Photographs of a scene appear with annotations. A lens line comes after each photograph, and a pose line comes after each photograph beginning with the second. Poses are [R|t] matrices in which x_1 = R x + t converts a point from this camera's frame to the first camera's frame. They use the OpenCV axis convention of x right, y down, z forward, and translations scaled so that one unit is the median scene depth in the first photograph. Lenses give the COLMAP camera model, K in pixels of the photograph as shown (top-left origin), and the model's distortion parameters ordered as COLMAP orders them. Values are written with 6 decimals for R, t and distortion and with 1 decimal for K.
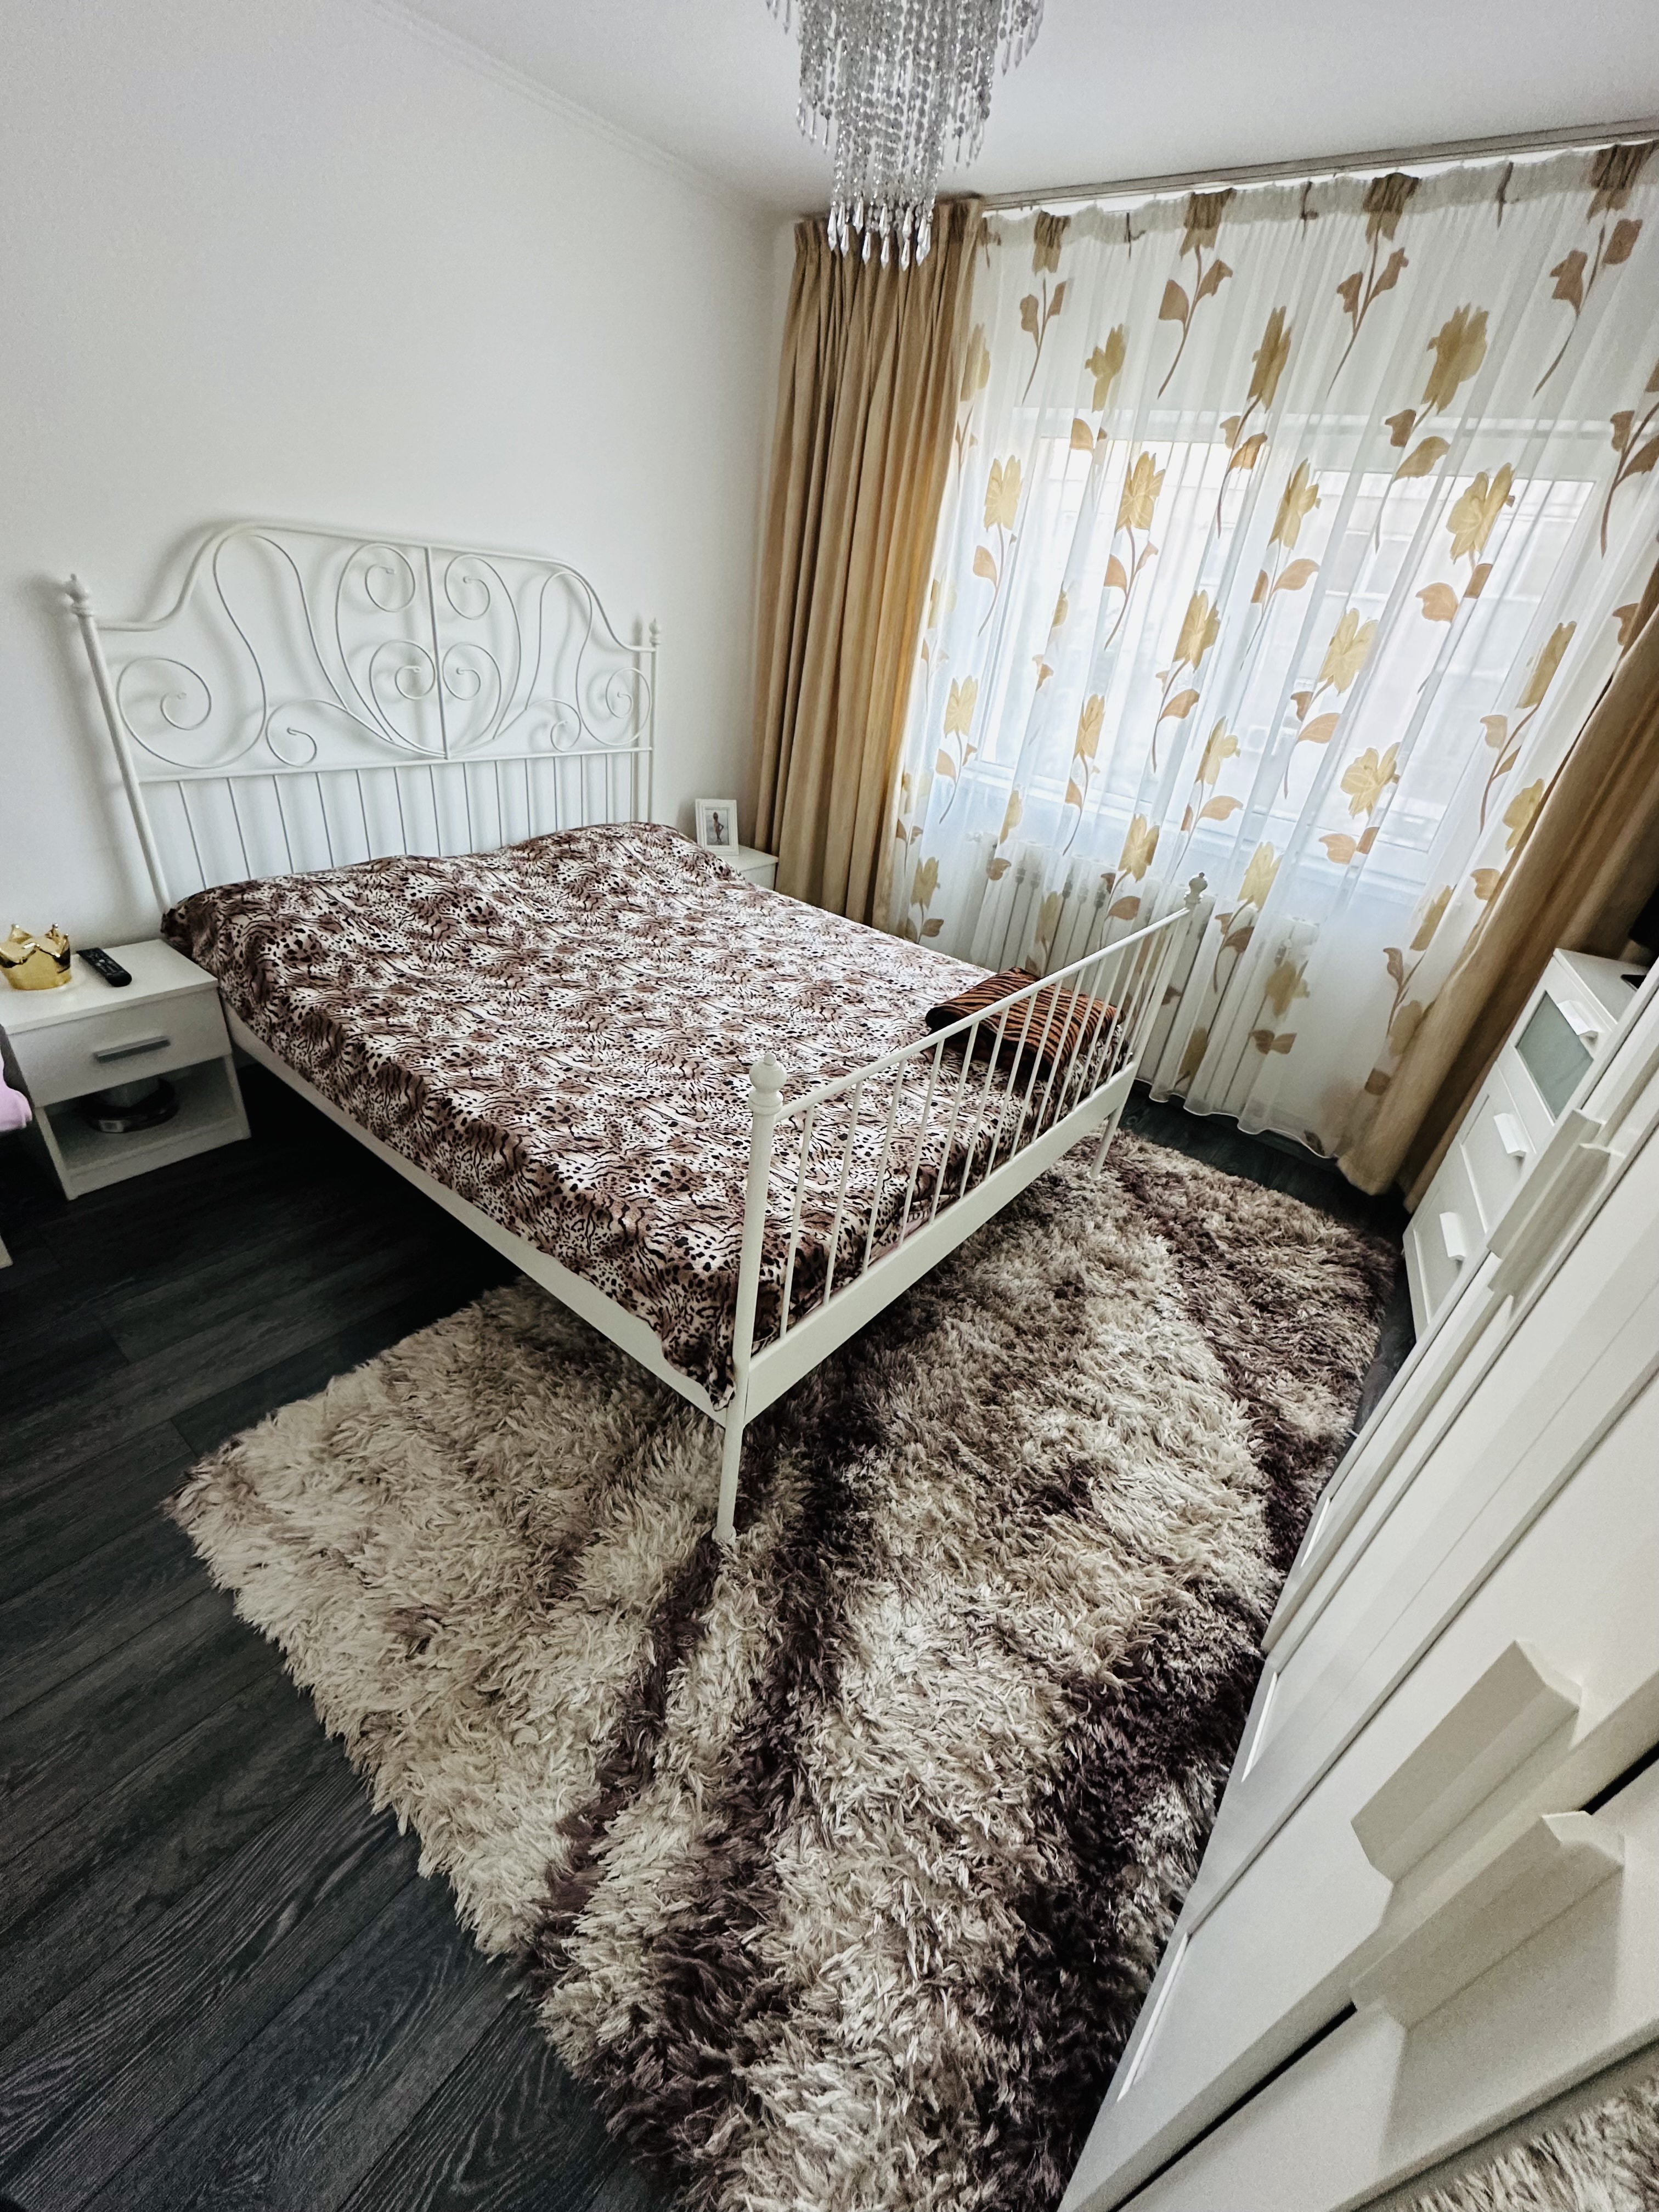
lens RADIAL K [[888.1, 0, 829.5], [0, 888.1, 1106.0], [0, 0, 1]] dist [-0.002846, 0.000766]
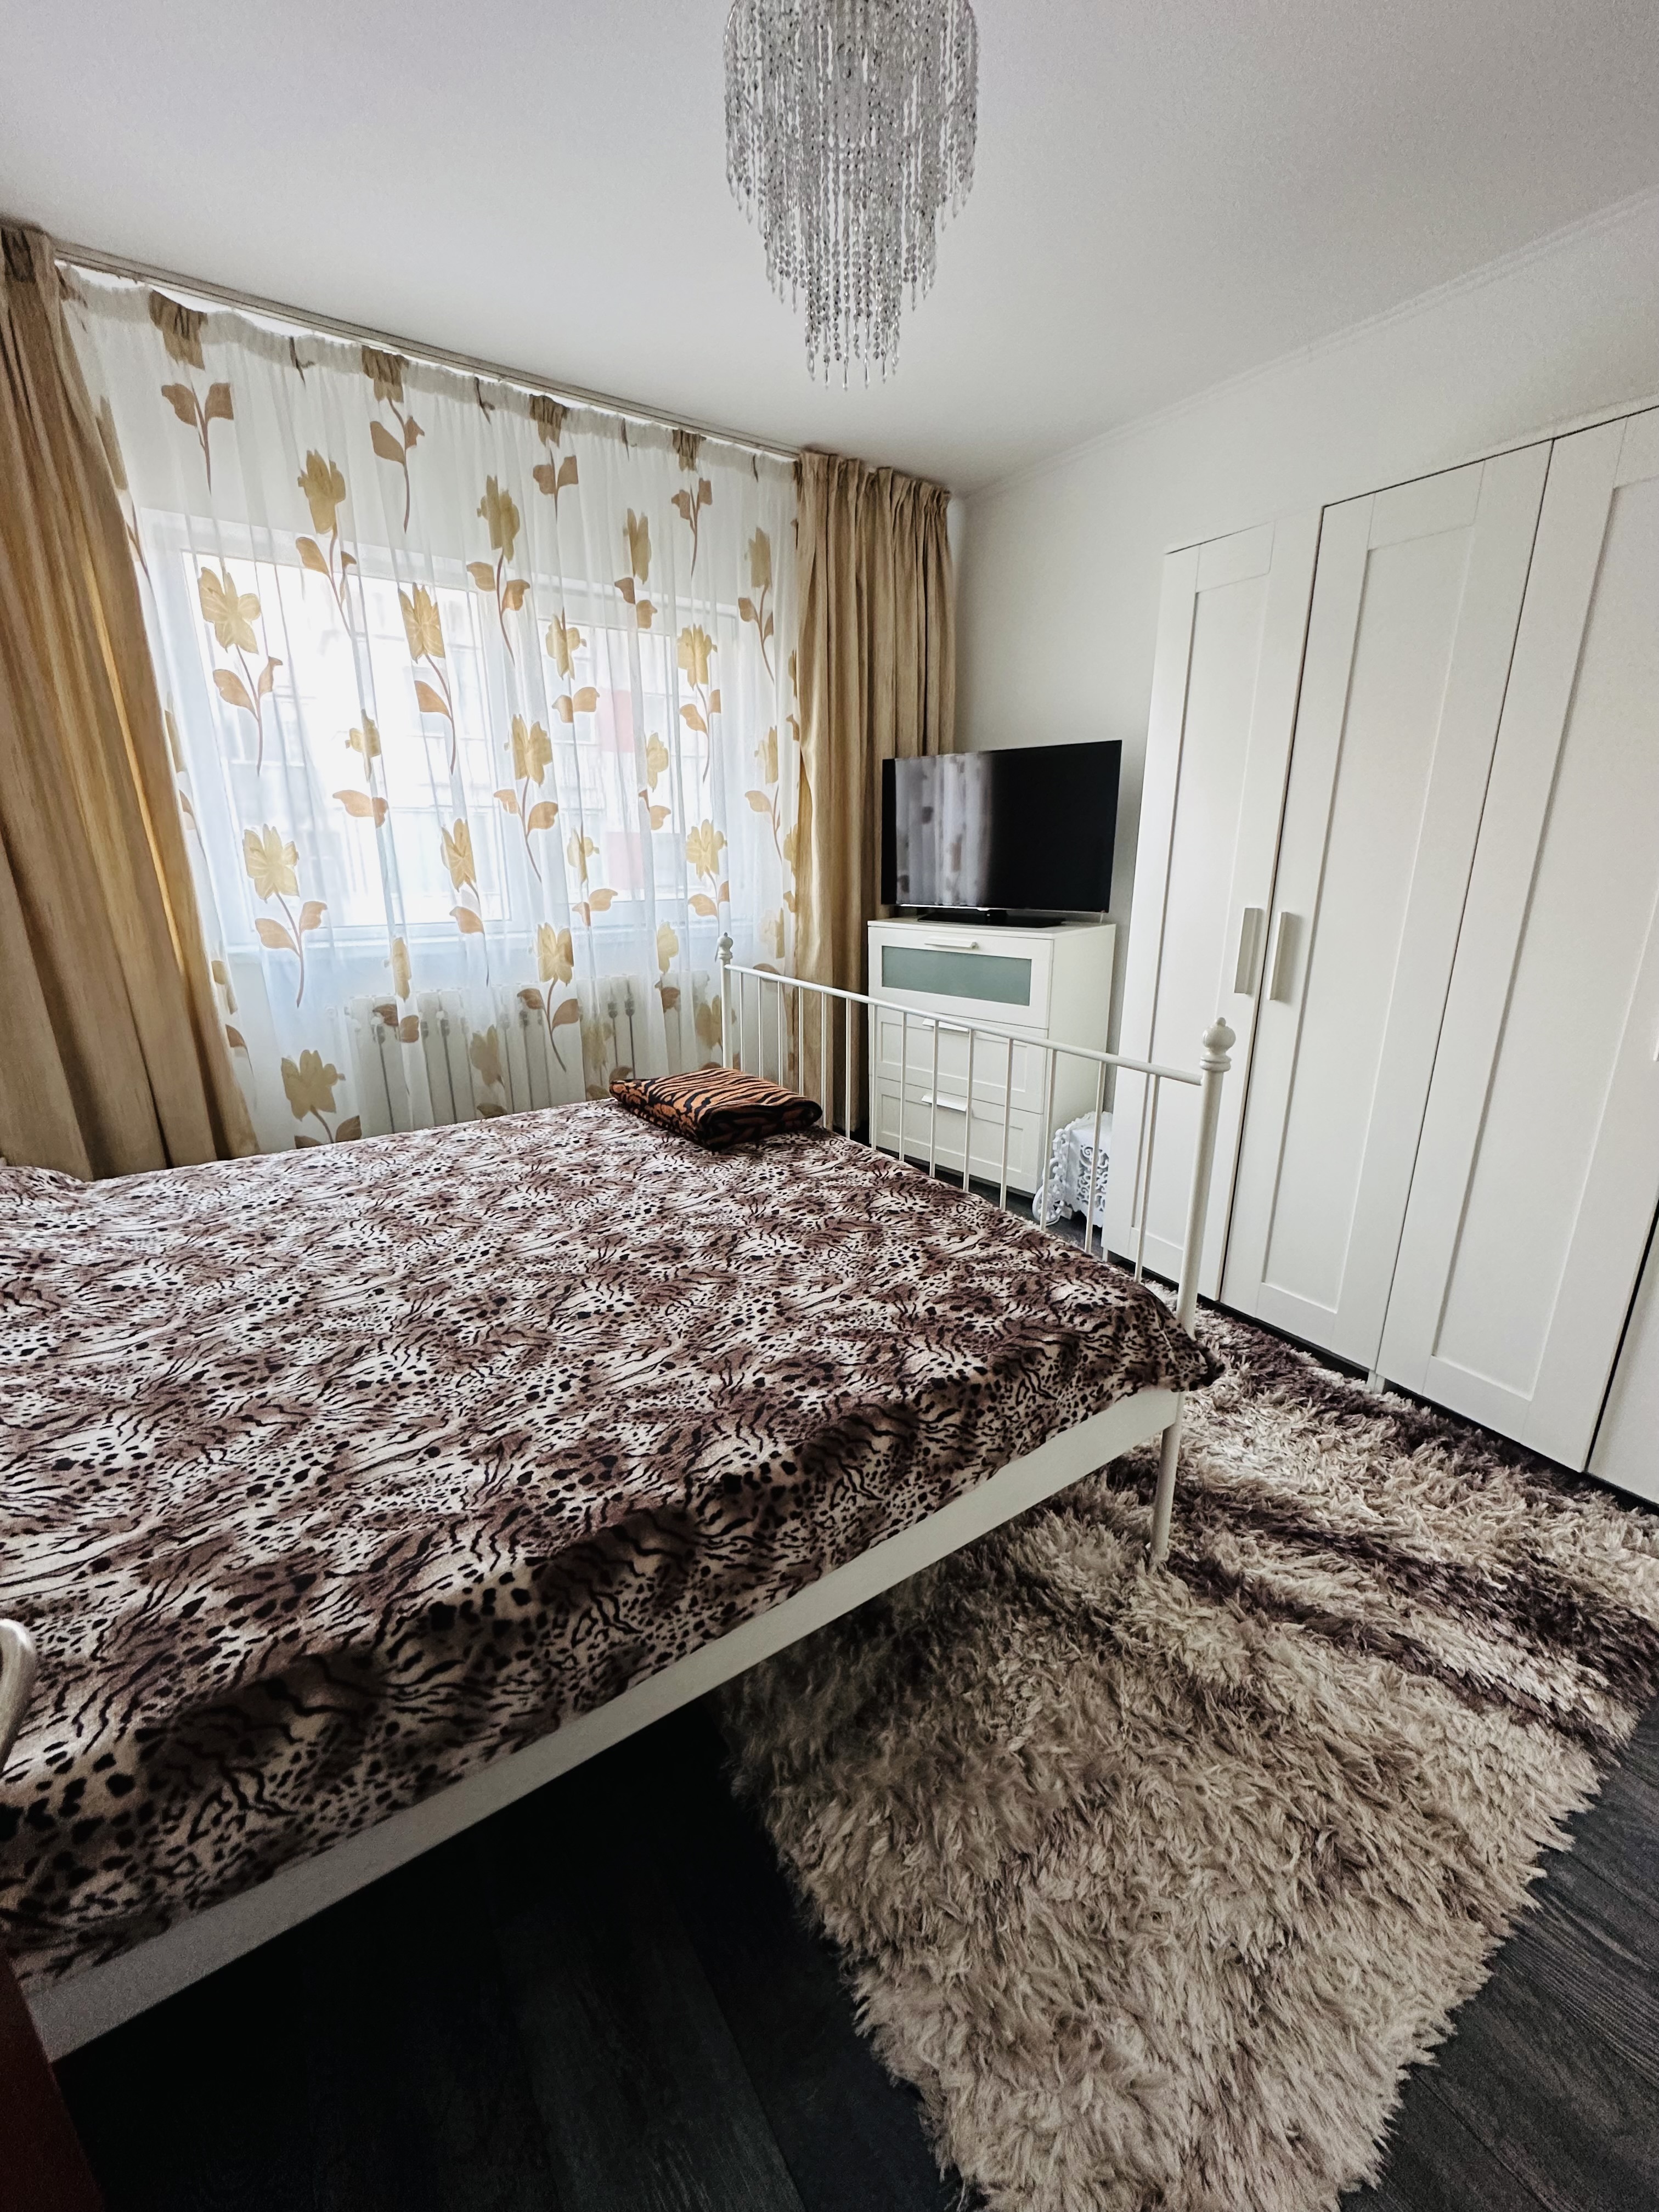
lens RADIAL K [[888.1, 0, 829.5], [0, 888.1, 1106.0], [0, 0, 1]] dist [-0.002846, 0.000766]
pose [[0.305465, -0.385278, 0.870777, -0.669397], [0.515028, 0.836025, 0.189232, -0.233795], [-0.800898, 0.390670, 0.453805, 0.474946]]
